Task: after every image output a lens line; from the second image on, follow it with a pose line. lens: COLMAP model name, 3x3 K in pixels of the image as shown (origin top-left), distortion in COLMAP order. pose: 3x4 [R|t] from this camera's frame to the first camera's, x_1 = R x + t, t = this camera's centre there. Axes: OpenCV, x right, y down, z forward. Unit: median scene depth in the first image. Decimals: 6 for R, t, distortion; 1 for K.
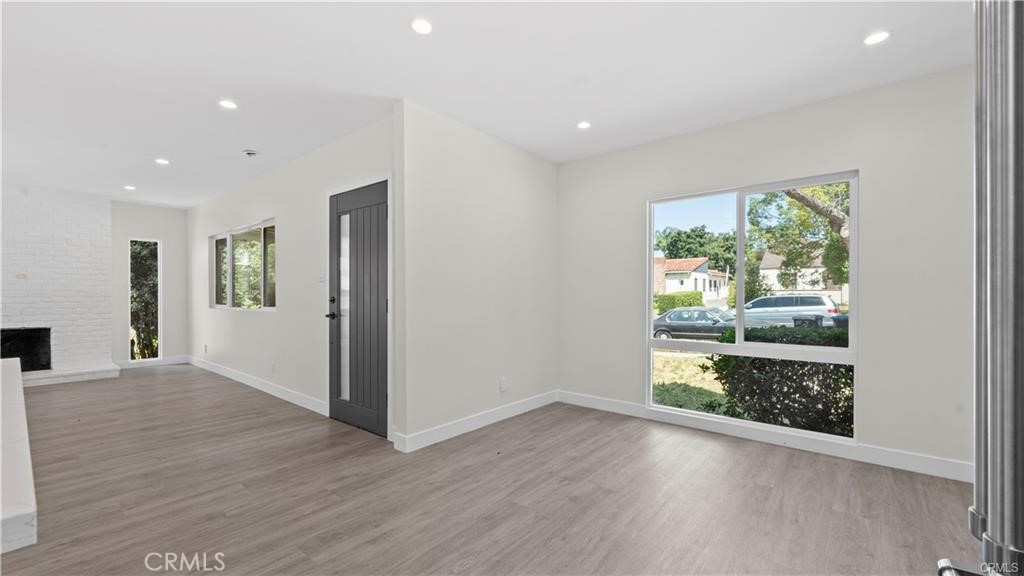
lens RADIAL K [[414.1, 0, 506.1], [0, 414.1, 298.4], [0, 0, 1]] dist [0.004238, -0.001030]
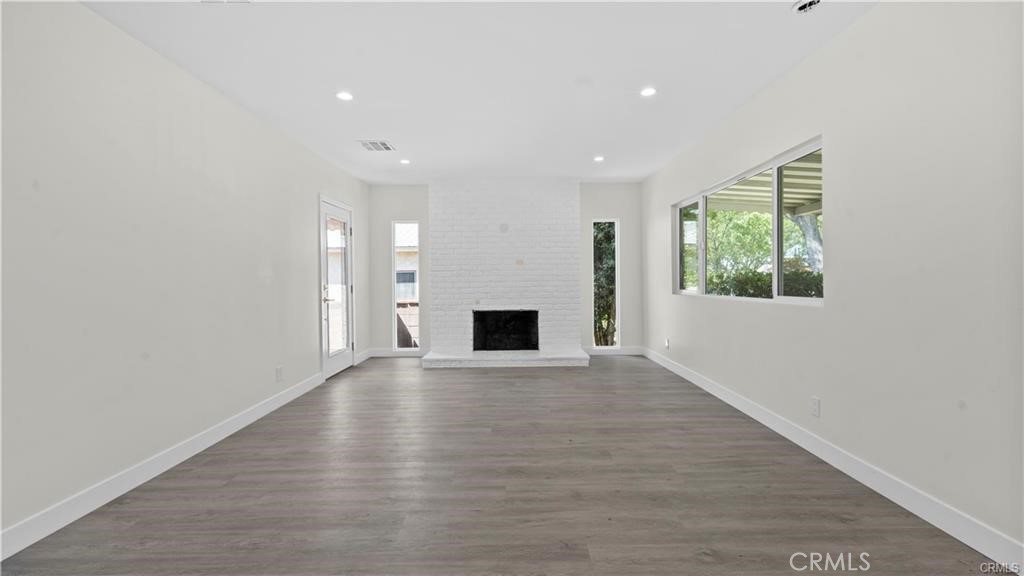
lens RADIAL K [[414.1, 0, 514.0], [0, 414.1, 282.3], [0, 0, 1]] dist [0.004238, -0.001030]
pose [[0.642492, -0.002211, -0.766289, -0.502263], [0.005426, 0.999984, 0.001664, -0.004304], [0.766273, -0.005227, 0.642494, 0.422220]]
